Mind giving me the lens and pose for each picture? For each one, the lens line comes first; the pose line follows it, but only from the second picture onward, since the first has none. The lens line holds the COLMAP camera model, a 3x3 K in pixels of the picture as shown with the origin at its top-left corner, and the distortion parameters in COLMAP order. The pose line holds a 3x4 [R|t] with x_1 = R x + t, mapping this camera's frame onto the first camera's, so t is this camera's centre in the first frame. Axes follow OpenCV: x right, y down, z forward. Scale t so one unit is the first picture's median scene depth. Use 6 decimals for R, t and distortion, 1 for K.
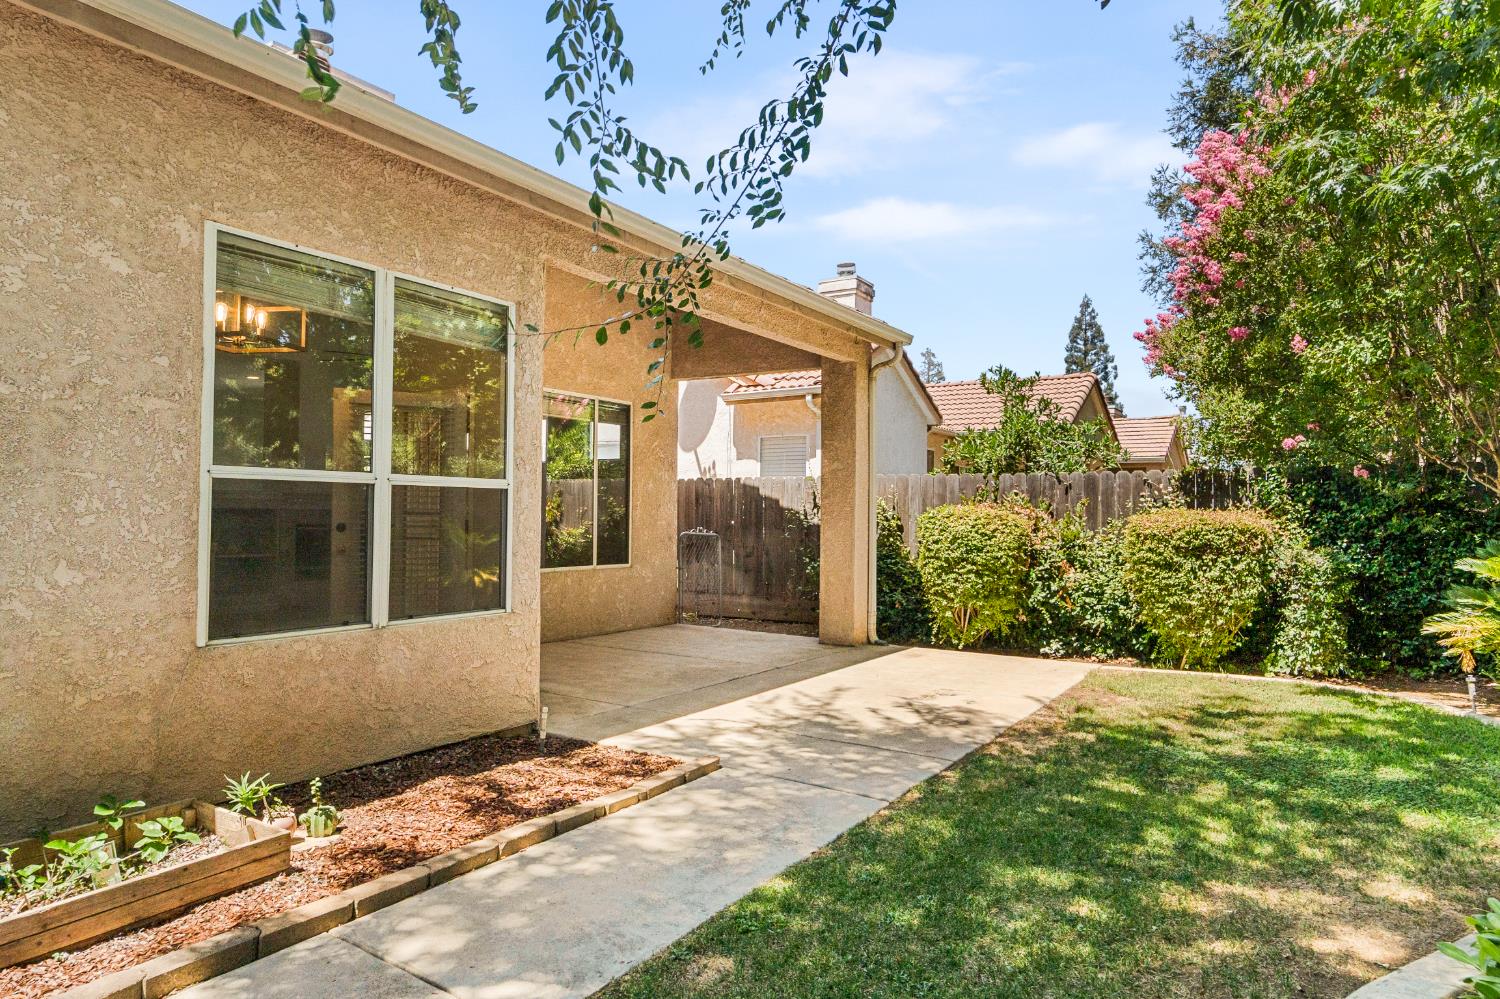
lens RADIAL K [[910.3, 0, 752.3], [0, 910.3, 486.3], [0, 0, 1]] dist [-0.001067, 0.000198]
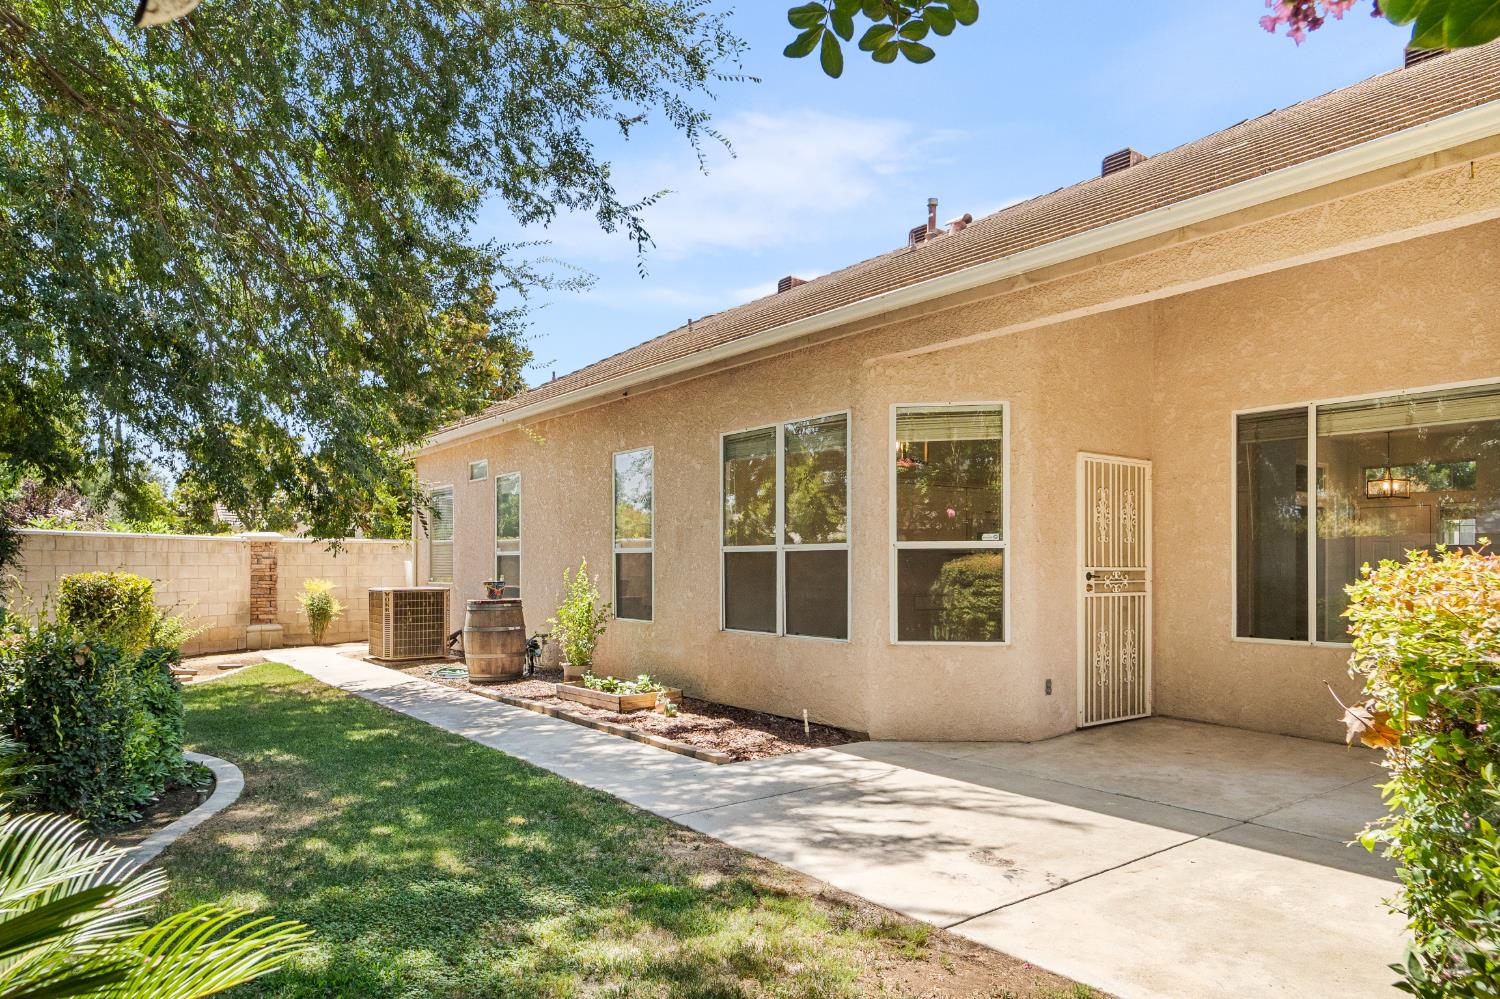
lens RADIAL K [[952.0, 0, 749.9], [0, 952.0, 555.6], [0, 0, 1]] dist [-0.005496, 0.000456]
pose [[-0.354062, -0.020623, -0.934995, 0.641258], [0.023900, 0.999231, -0.031091, 0.029932], [0.934917, -0.033355, -0.353297, 0.802264]]
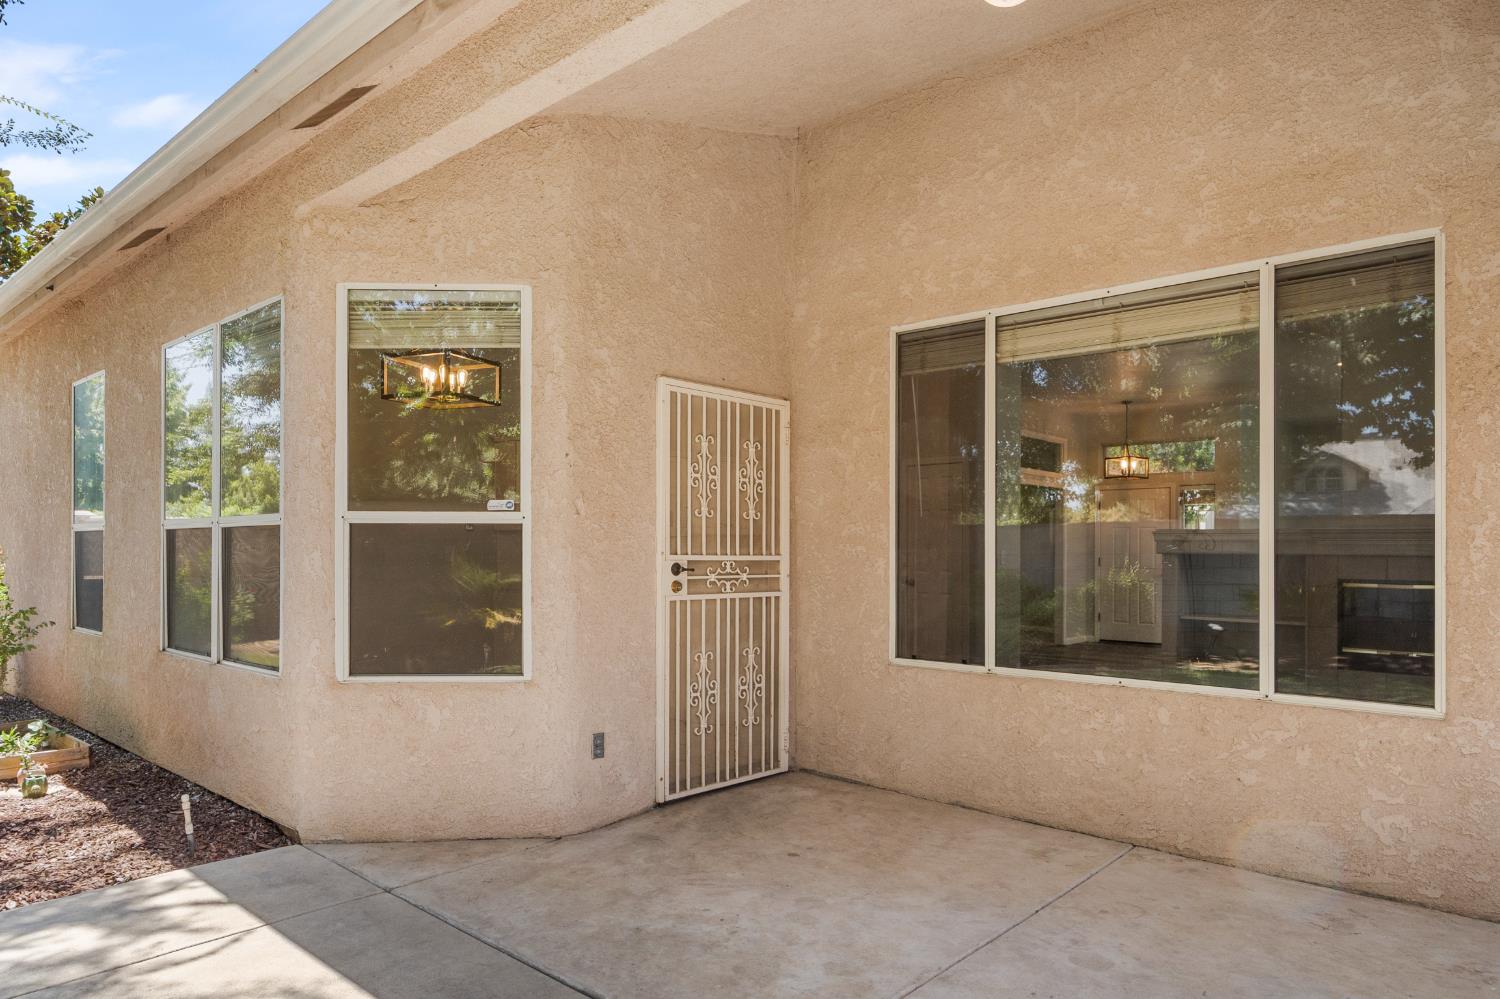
lens RADIAL K [[938.9, 0, 747.1], [0, 938.9, 530.9], [0, 0, 1]] dist [-0.002748, 0.001238]
pose [[-0.174560, -0.033348, -0.984082, 0.283088], [0.022494, 0.999030, -0.037845, 0.028782], [0.984390, -0.028742, -0.173640, 0.916195]]
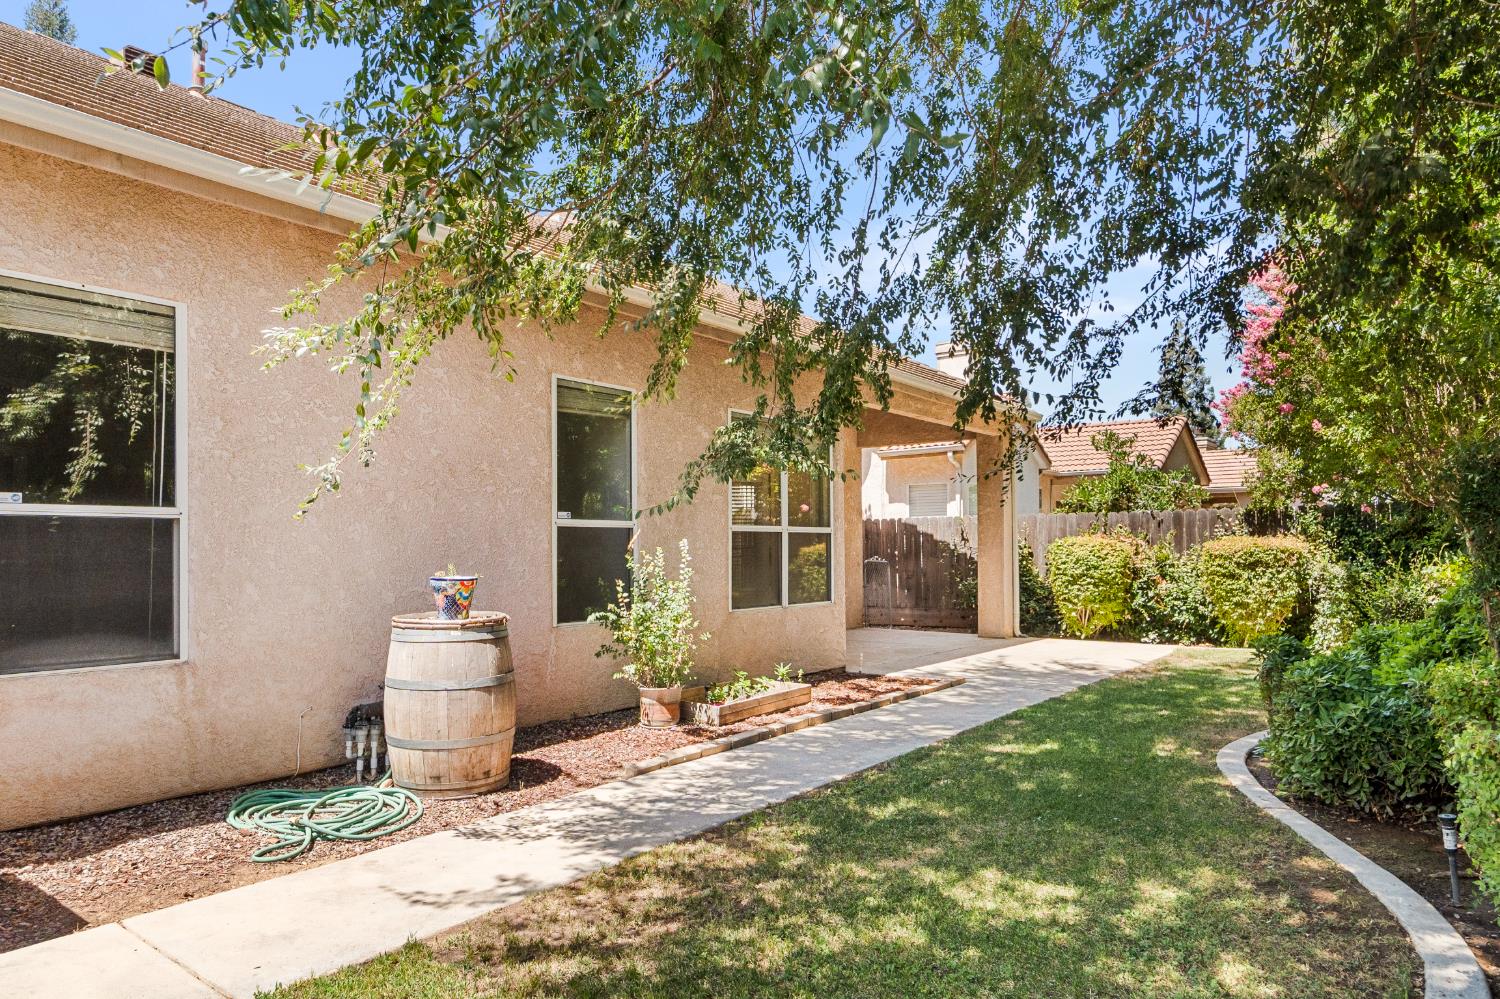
lens RADIAL K [[938.9, 0, 747.1], [0, 938.9, 530.9], [0, 0, 1]] dist [-0.002748, 0.001238]
pose [[0.996288, -0.018555, -0.084063, -0.164600], [0.019567, 0.999745, 0.011231, -0.014458], [0.083833, -0.012834, 0.996397, -0.490844]]
